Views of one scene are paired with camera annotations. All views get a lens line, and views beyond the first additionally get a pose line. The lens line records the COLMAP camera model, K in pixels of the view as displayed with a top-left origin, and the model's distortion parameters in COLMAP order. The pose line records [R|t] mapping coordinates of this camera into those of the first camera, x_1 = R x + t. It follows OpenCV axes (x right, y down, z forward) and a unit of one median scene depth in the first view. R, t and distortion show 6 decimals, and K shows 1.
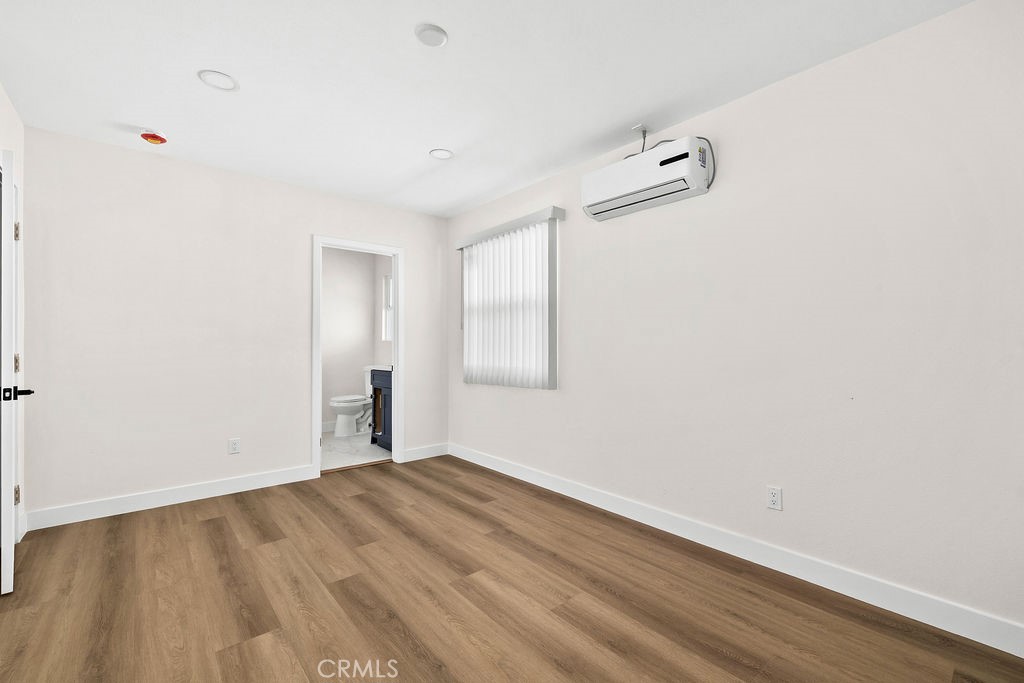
lens RADIAL K [[435.0, 0, 504.8], [0, 435.0, 343.7], [0, 0, 1]] dist [-0.000804, -0.000081]
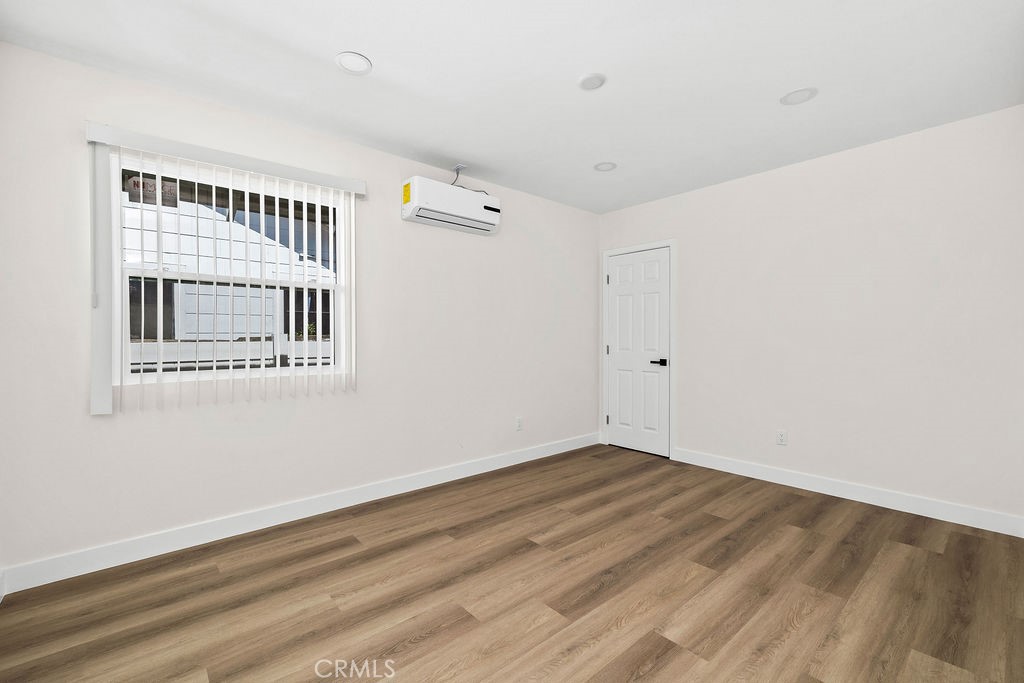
lens RADIAL K [[435.0, 0, 514.6], [0, 435.0, 340.7], [0, 0, 1]] dist [-0.000804, -0.000081]
pose [[-0.012651, -0.010548, 0.999864, -1.051203], [-0.001494, 0.999943, 0.010530, -0.003909], [-0.999919, -0.001361, -0.012666, 0.940944]]
